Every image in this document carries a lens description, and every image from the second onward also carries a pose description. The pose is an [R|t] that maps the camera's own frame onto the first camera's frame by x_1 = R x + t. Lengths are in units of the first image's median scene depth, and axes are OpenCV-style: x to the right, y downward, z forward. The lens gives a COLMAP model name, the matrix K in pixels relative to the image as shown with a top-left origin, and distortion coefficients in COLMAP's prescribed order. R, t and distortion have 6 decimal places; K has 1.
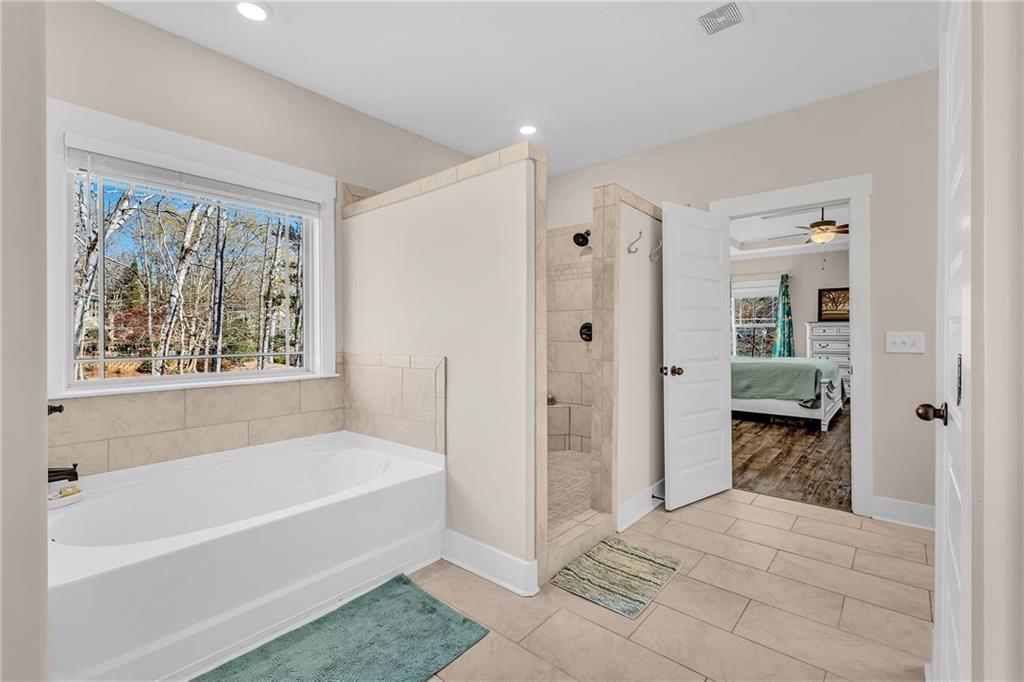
lens RADIAL K [[443.9, 0, 514.9], [0, 443.9, 338.4], [0, 0, 1]] dist [0.010839, 0.000057]
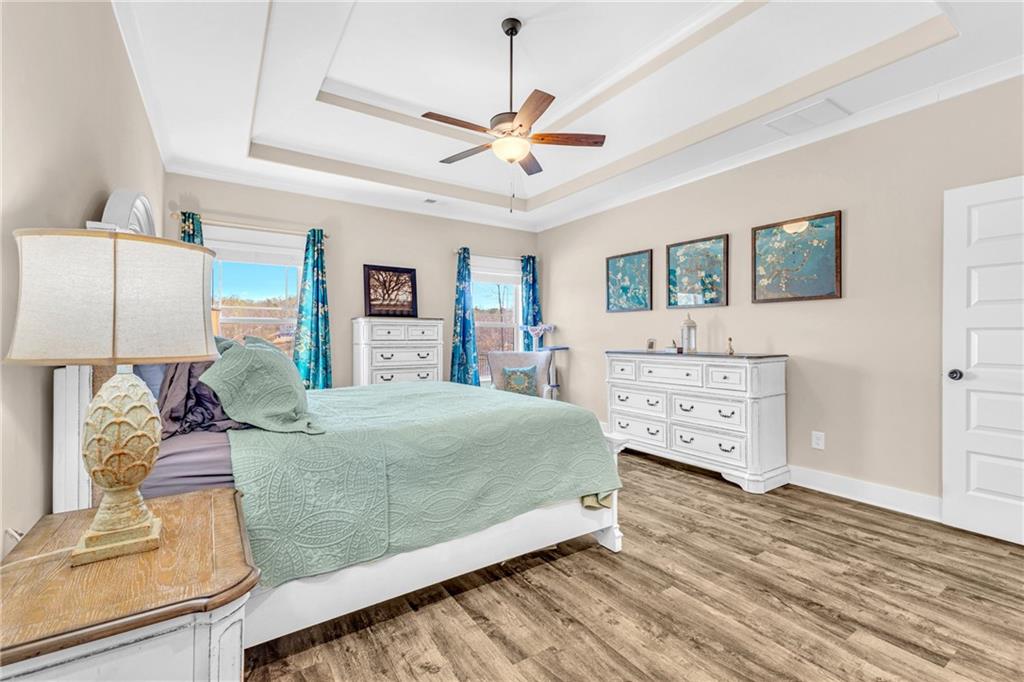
lens RADIAL K [[443.9, 0, 514.9], [0, 443.9, 338.4], [0, 0, 1]] dist [0.010839, 0.000057]
pose [[0.282638, 0.000318, 0.959227, 0.154688], [0.013668, 0.999897, -0.004358, -0.002945], [-0.959129, 0.014343, 0.282604, 0.637292]]
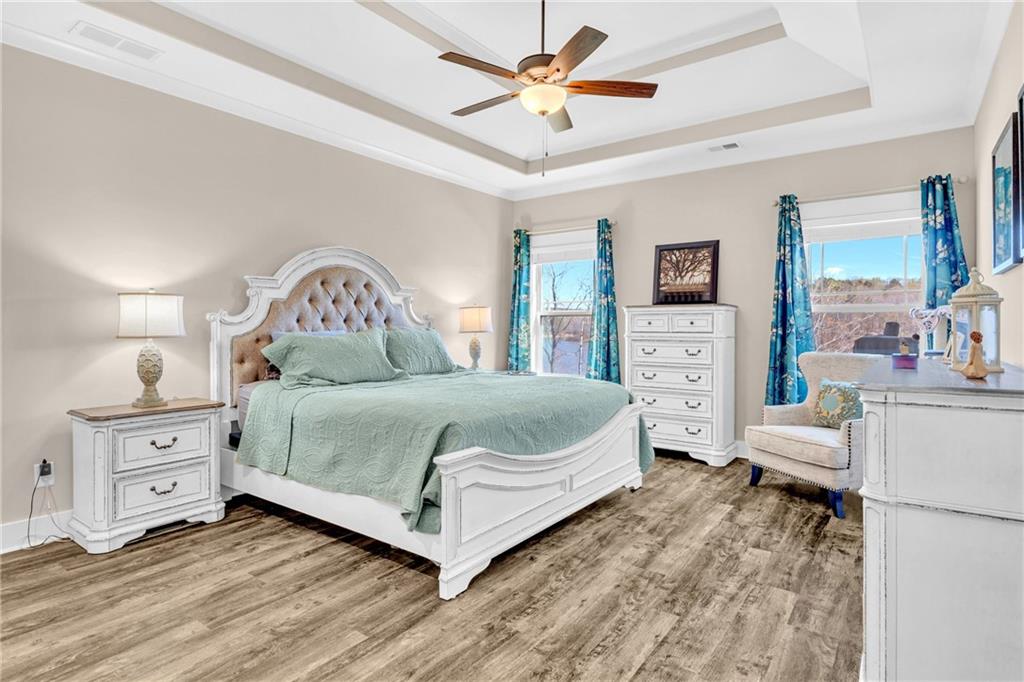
lens RADIAL K [[530.4, 0, 515.6], [0, 530.4, 335.0], [0, 0, 1]] dist [-0.013063, -0.000217]
pose [[0.997509, 0.004621, 0.070383, 0.473306], [-0.004544, 0.999989, -0.001261, -0.000770], [-0.070388, 0.000938, 0.997519, 0.378068]]
